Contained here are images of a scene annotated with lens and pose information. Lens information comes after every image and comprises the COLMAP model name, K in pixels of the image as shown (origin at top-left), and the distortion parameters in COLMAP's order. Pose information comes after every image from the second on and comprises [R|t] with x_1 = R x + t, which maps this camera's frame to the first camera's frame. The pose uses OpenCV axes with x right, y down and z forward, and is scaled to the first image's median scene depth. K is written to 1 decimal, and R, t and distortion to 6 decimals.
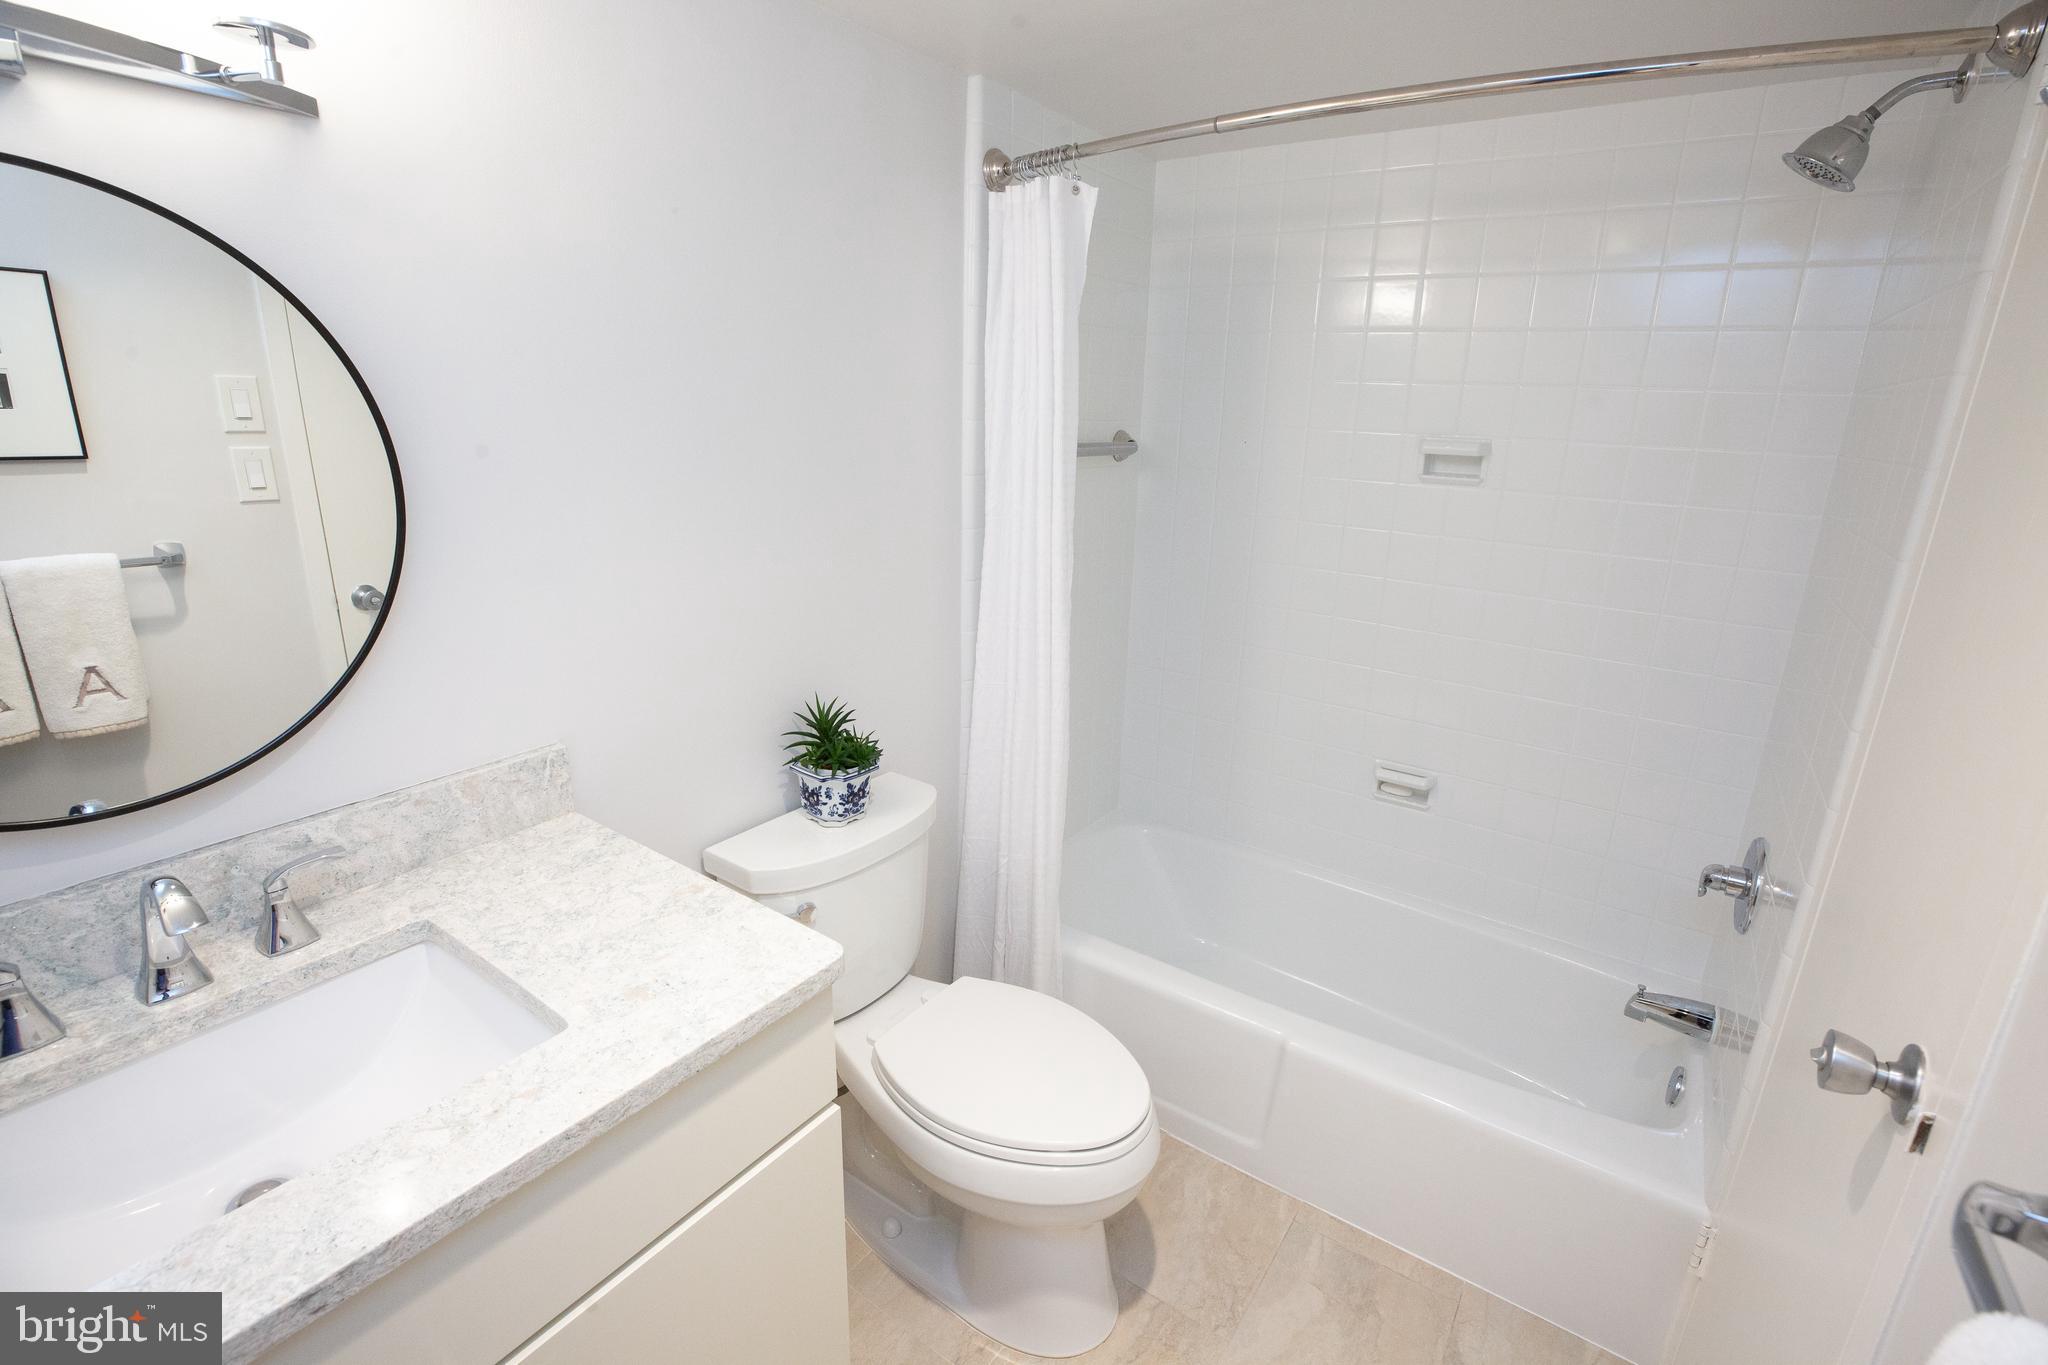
lens RADIAL K [[932.6, 0, 1024.1], [0, 932.6, 679.8], [0, 0, 1]] dist [-0.023009, 0.001812]
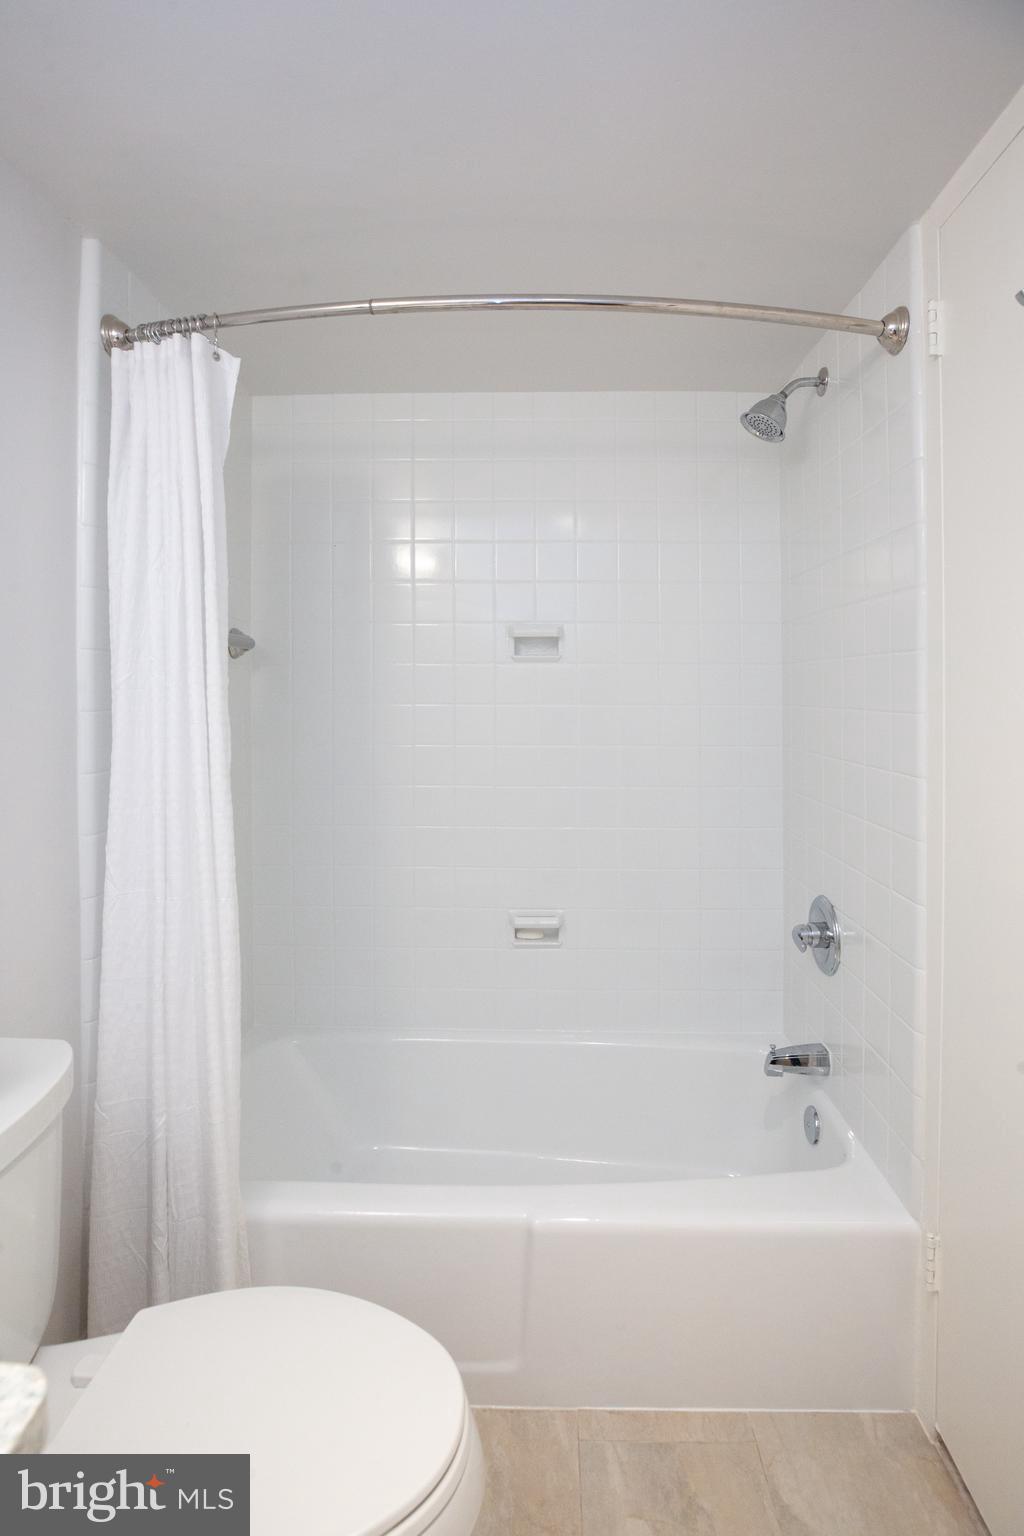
lens RADIAL K [[699.4, 0, 498.8], [0, 699.4, 722.5], [0, 0, 1]] dist [-0.023009, 0.001812]
pose [[0.829906, -0.032816, 0.556938, -0.111487], [0.182404, 0.959367, -0.215275, 0.057442], [-0.527243, 0.280246, 0.802170, 0.333109]]
